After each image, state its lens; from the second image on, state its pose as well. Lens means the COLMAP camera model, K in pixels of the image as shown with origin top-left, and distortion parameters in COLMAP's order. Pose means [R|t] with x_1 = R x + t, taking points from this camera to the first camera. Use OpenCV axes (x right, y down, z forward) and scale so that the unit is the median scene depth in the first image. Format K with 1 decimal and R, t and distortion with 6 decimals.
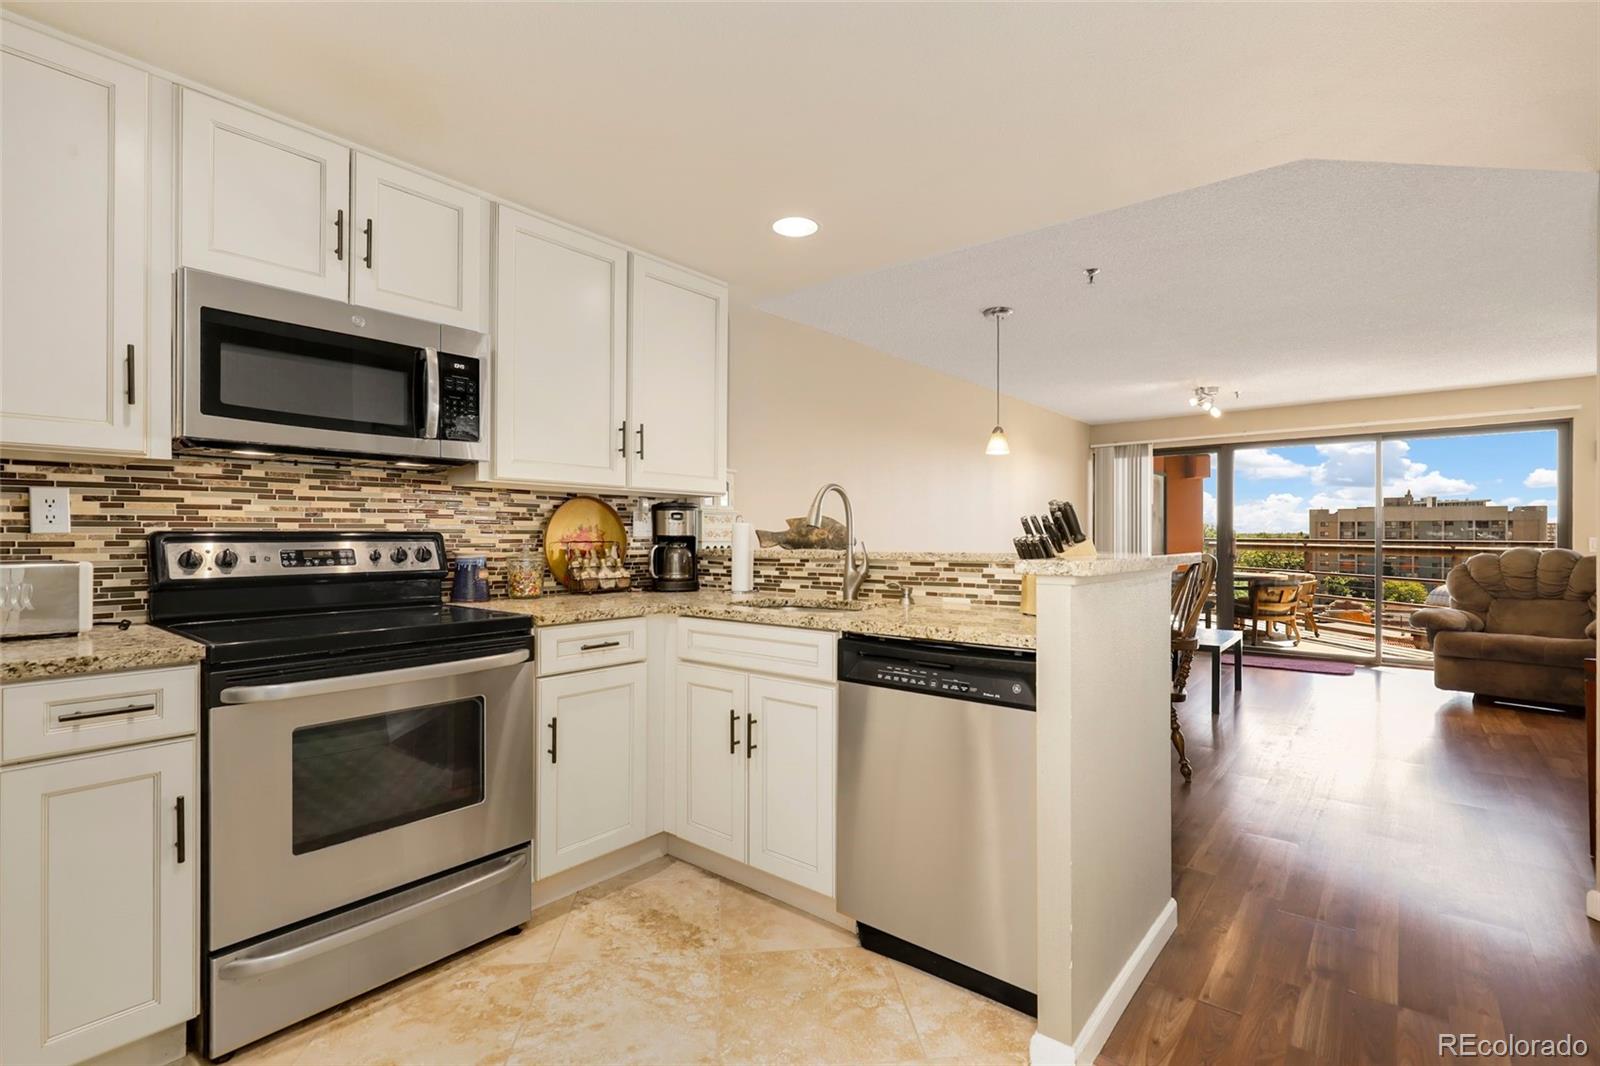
lens RADIAL K [[734.1, 0, 796.5], [0, 734.1, 540.3], [0, 0, 1]] dist [-0.001904, 0.001020]
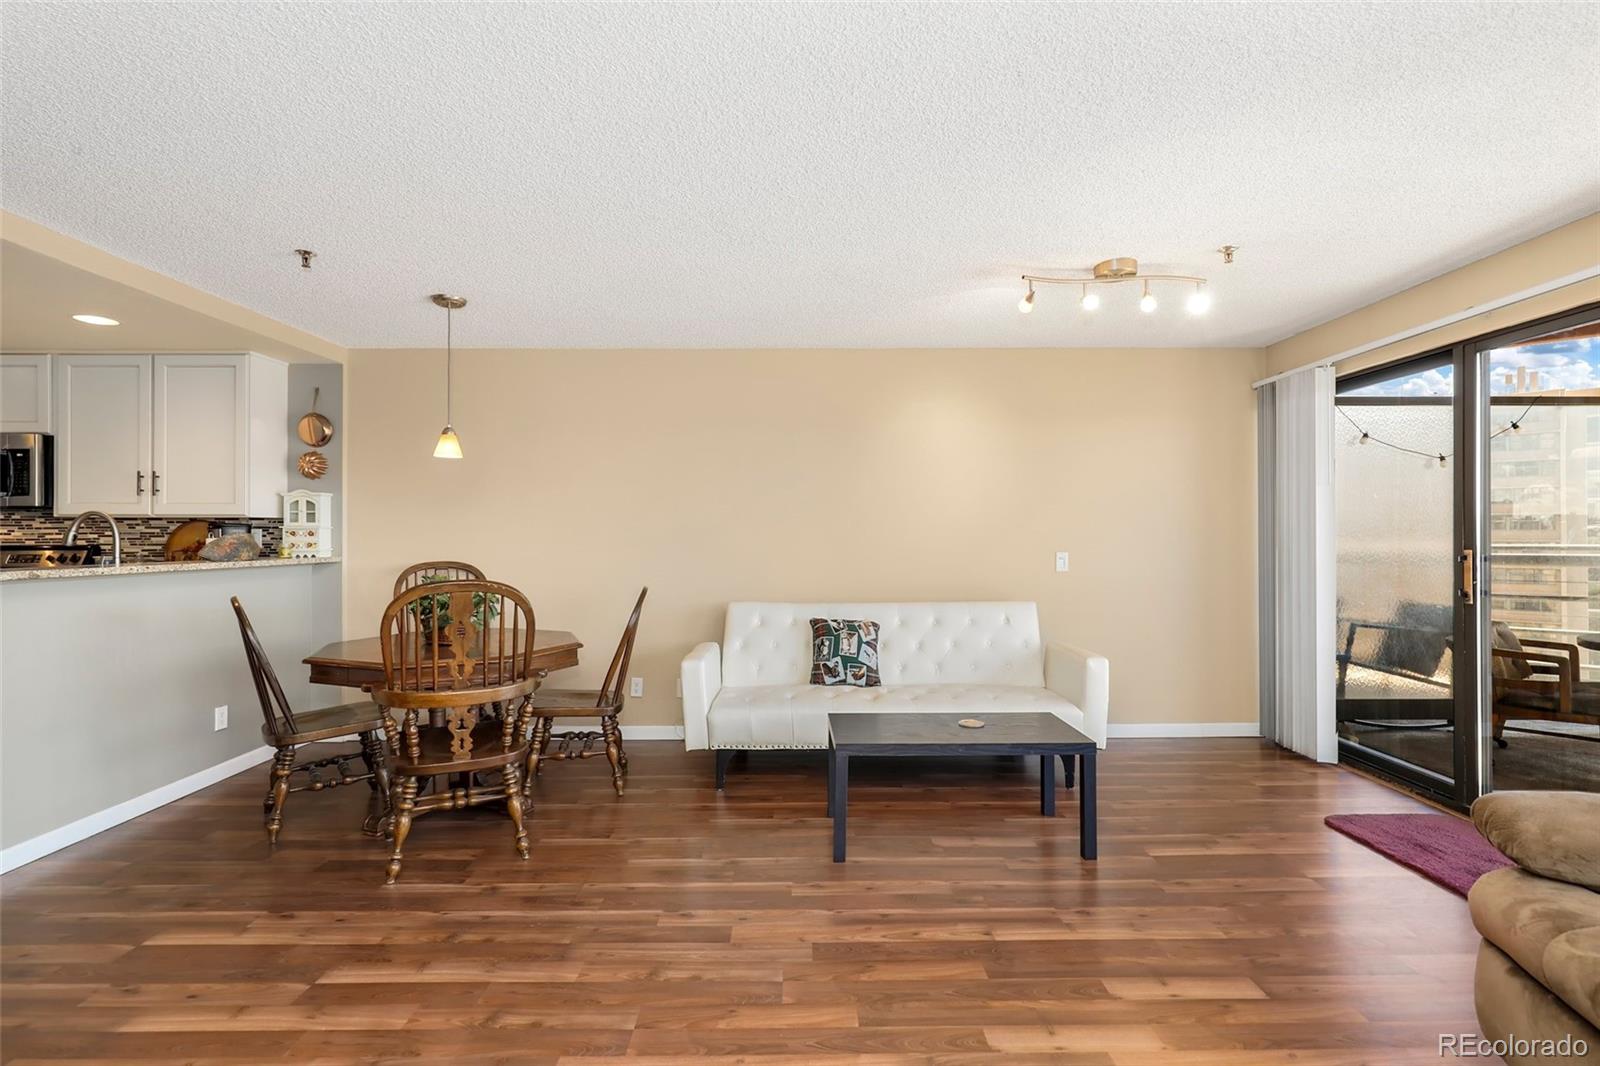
lens RADIAL K [[734.1, 0, 792.9], [0, 734.1, 527.2], [0, 0, 1]] dist [-0.001904, 0.001020]
pose [[0.643814, -0.010073, -0.765116, 1.710185], [-0.001495, 0.999895, -0.014422, -0.027967], [0.765181, 0.010429, 0.643731, 1.032009]]
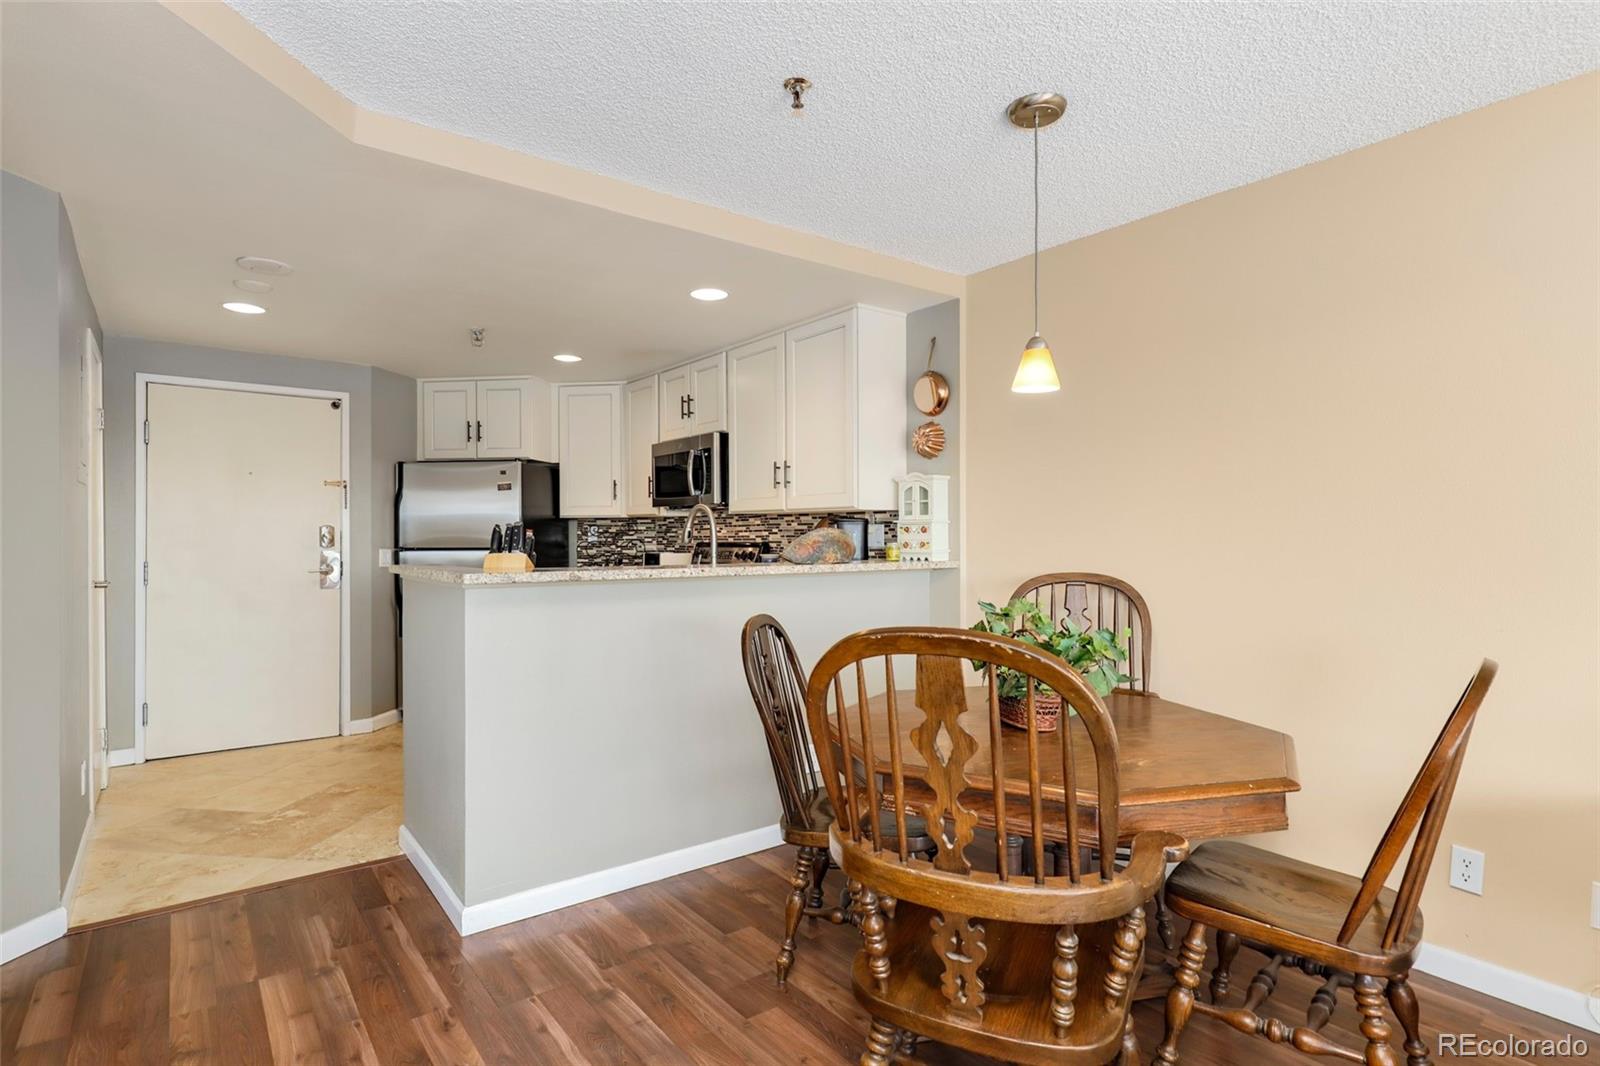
lens RADIAL K [[799.1, 0, 798.3], [0, 799.1, 543.7], [0, 0, 1]] dist [-0.005856, 0.001213]
pose [[-0.215711, 0.010201, -0.976404, 1.172603], [-0.002892, 0.999934, 0.011086, -0.026404], [0.976453, 0.005216, -0.215667, 1.328404]]
